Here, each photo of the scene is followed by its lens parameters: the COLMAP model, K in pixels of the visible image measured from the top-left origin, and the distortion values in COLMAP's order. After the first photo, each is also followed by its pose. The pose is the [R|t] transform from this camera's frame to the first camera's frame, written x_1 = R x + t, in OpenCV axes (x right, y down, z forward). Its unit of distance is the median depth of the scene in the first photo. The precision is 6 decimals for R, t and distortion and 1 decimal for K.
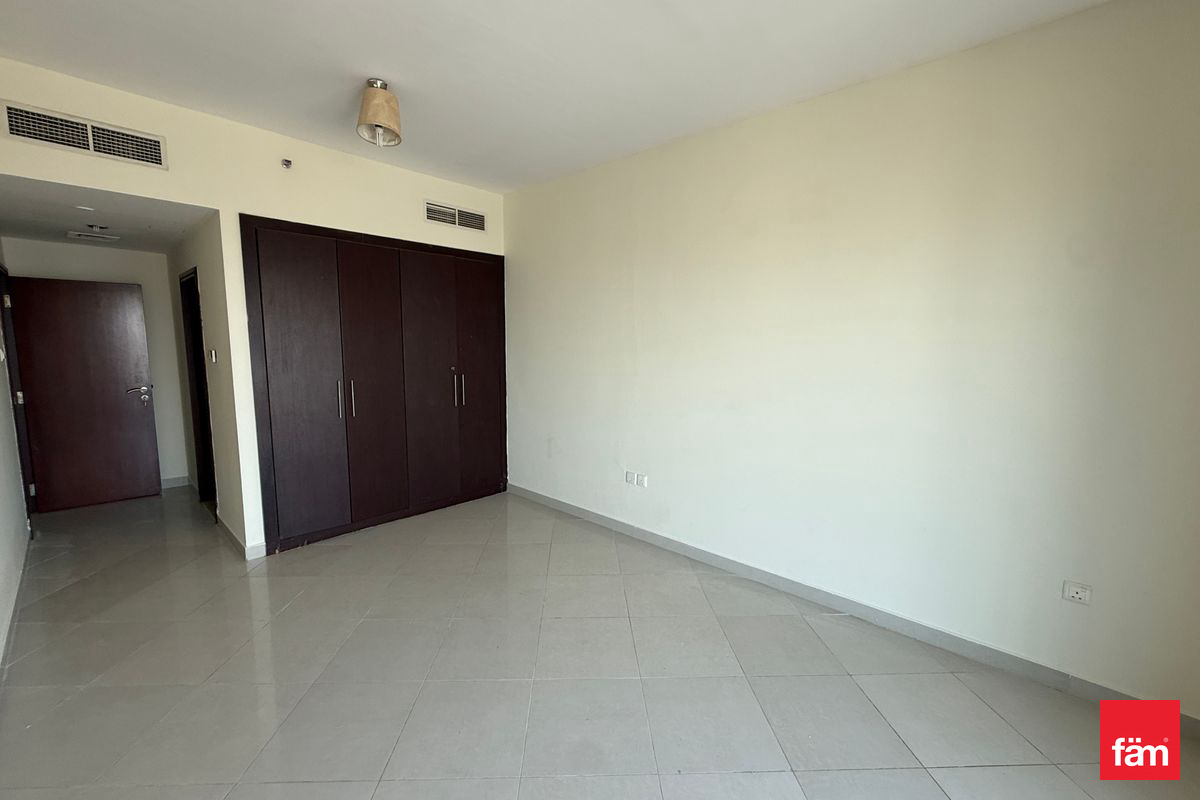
lens RADIAL K [[480.4, 0, 600.0], [0, 480.4, 400.0], [0, 0, 1]] dist [0.000785, 0.000196]
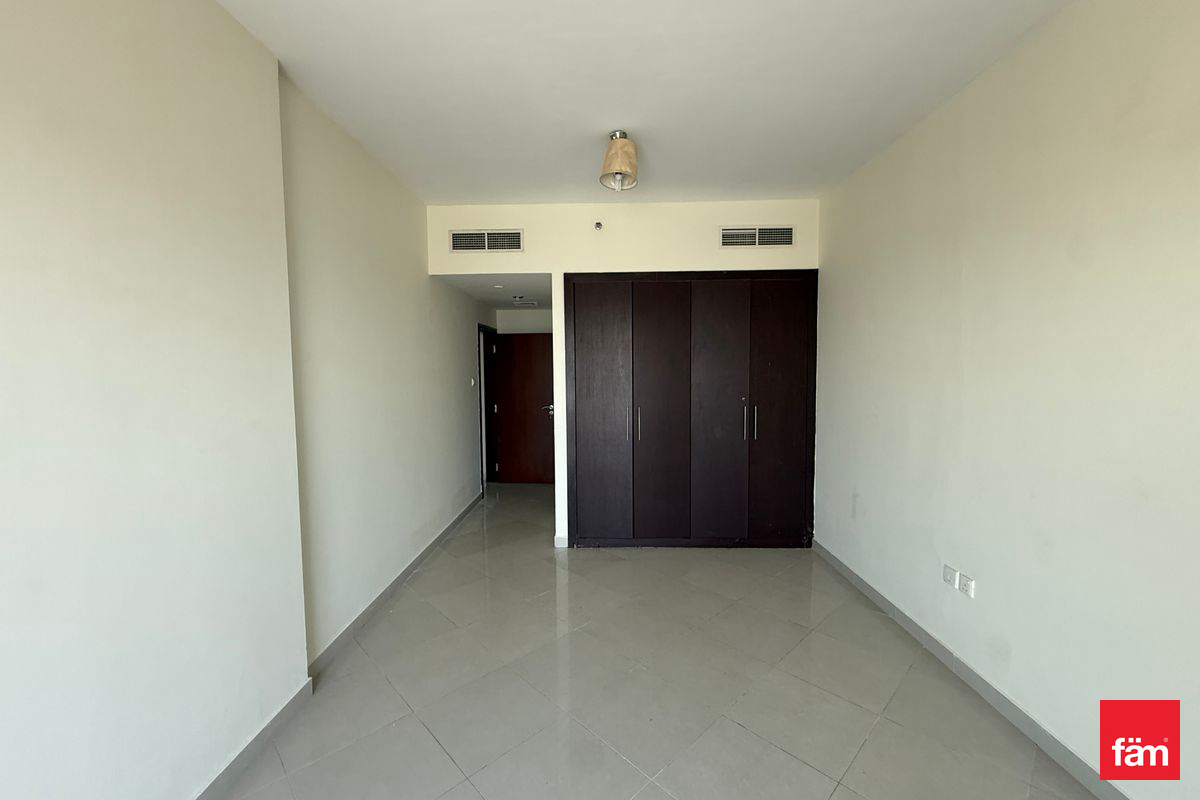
lens RADIAL K [[480.4, 0, 600.0], [0, 480.4, 400.0], [0, 0, 1]] dist [0.000785, 0.000196]
pose [[0.660425, 0.032364, -0.750195, 0.229211], [-0.076971, 0.996726, -0.024760, -0.021779], [0.746937, 0.074095, 0.660753, 0.201255]]
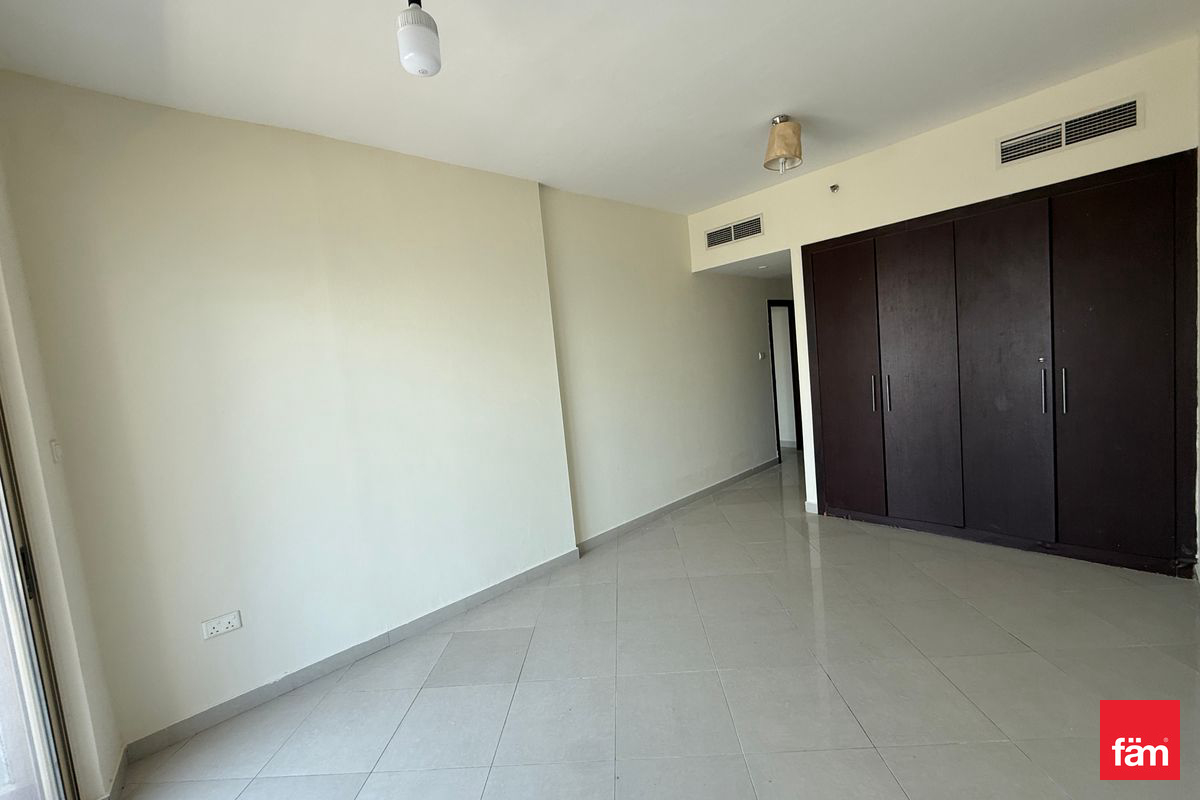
lens RADIAL K [[480.4, 0, 600.0], [0, 480.4, 400.0], [0, 0, 1]] dist [0.000785, 0.000196]
pose [[-0.086734, 0.081286, -0.992910, 0.503894], [-0.027762, 0.996081, 0.083971, -0.053611], [0.995845, 0.034849, -0.084137, 0.465867]]
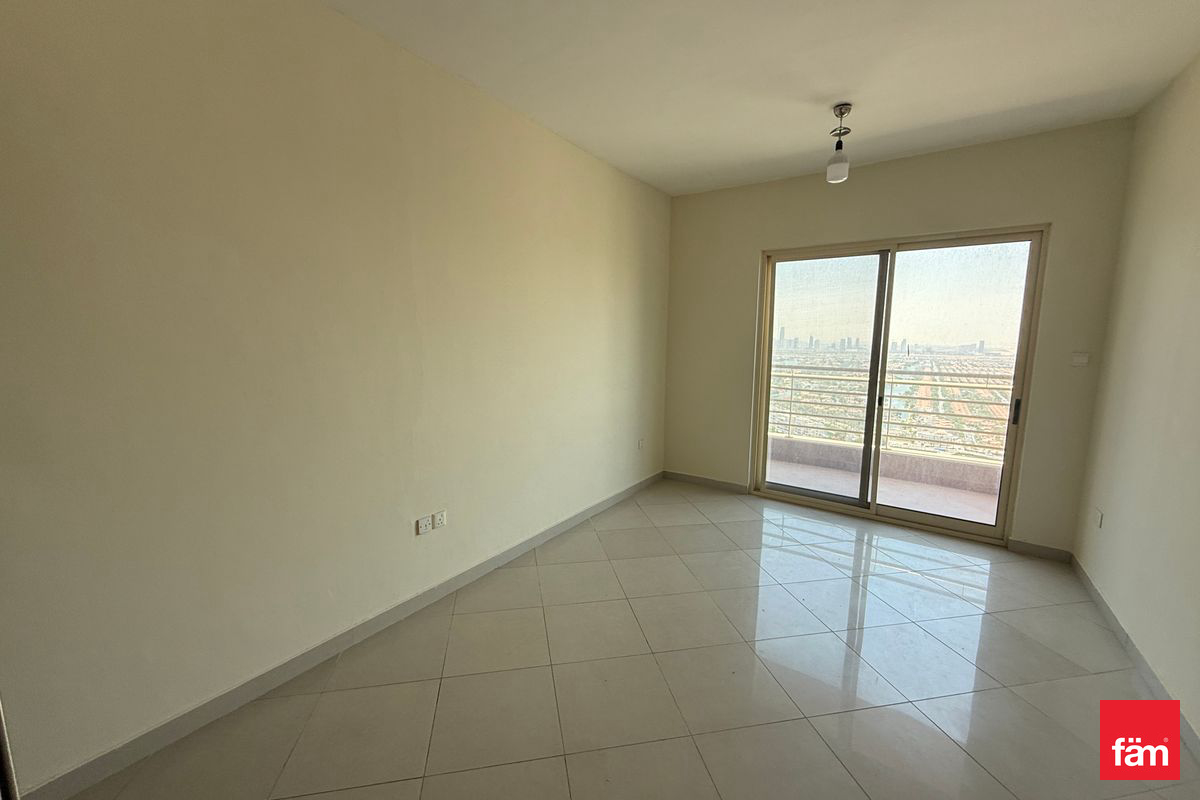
lens RADIAL K [[480.4, 0, 600.0], [0, 480.4, 400.0], [0, 0, 1]] dist [0.000785, 0.000196]
pose [[-0.121262, -0.158860, 0.979826, -0.631436], [0.121626, 0.977294, 0.173502, -0.111275], [-0.985141, 0.140212, -0.099187, 0.784335]]
